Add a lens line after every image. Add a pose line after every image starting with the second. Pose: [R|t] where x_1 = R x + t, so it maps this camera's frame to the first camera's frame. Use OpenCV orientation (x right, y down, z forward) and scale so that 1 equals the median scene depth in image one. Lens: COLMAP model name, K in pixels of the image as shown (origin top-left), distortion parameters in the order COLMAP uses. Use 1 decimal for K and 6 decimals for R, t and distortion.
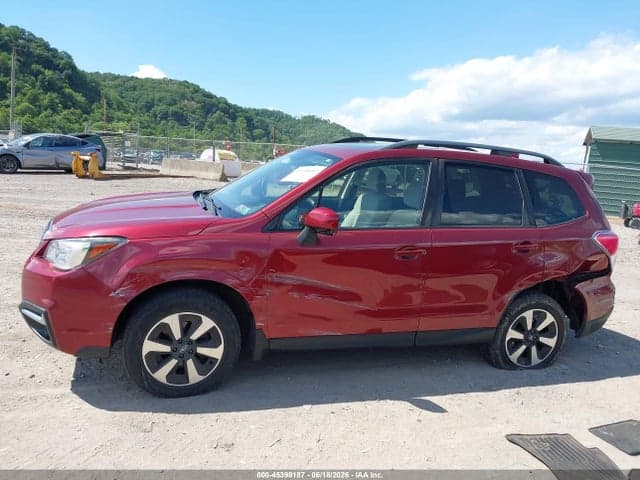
lens RADIAL K [[510.8, 0, 318.2], [0, 510.8, 248.3], [0, 0, 1]] dist [-0.013607, -0.008097]
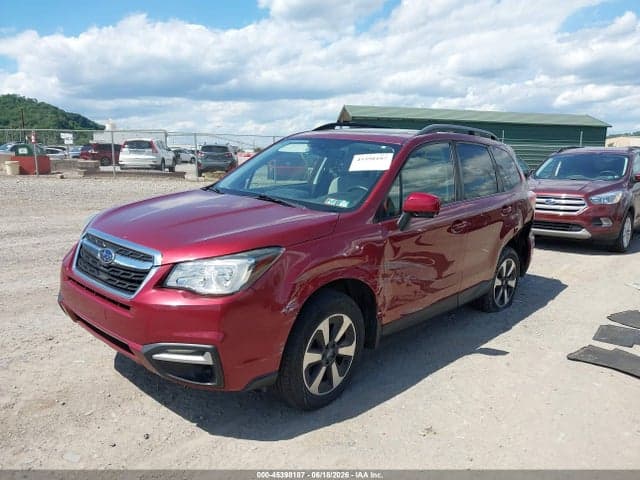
lens RADIAL K [[509.0, 0, 320.0], [0, 509.0, 240.0], [0, 0, 1]] dist [0.005081, -0.003373]
pose [[0.868373, -0.138618, 0.476145, -0.590875], [0.126757, 0.990288, 0.057124, -0.058746], [-0.479439, 0.010750, 0.877510, 0.142619]]
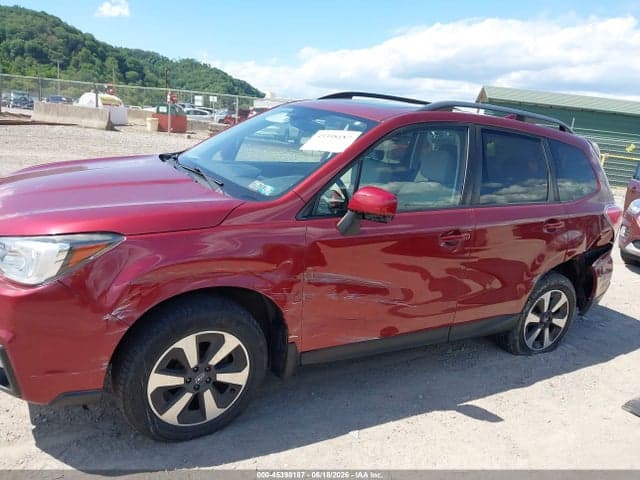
lens RADIAL K [[510.8, 0, 318.2], [0, 510.8, 248.3], [0, 0, 1]] dist [-0.013607, -0.008097]
pose [[0.974554, -0.027462, 0.222464, -0.214919], [0.006215, 0.995396, 0.095648, -0.052943], [-0.224067, -0.091832, 0.970238, 0.211414]]
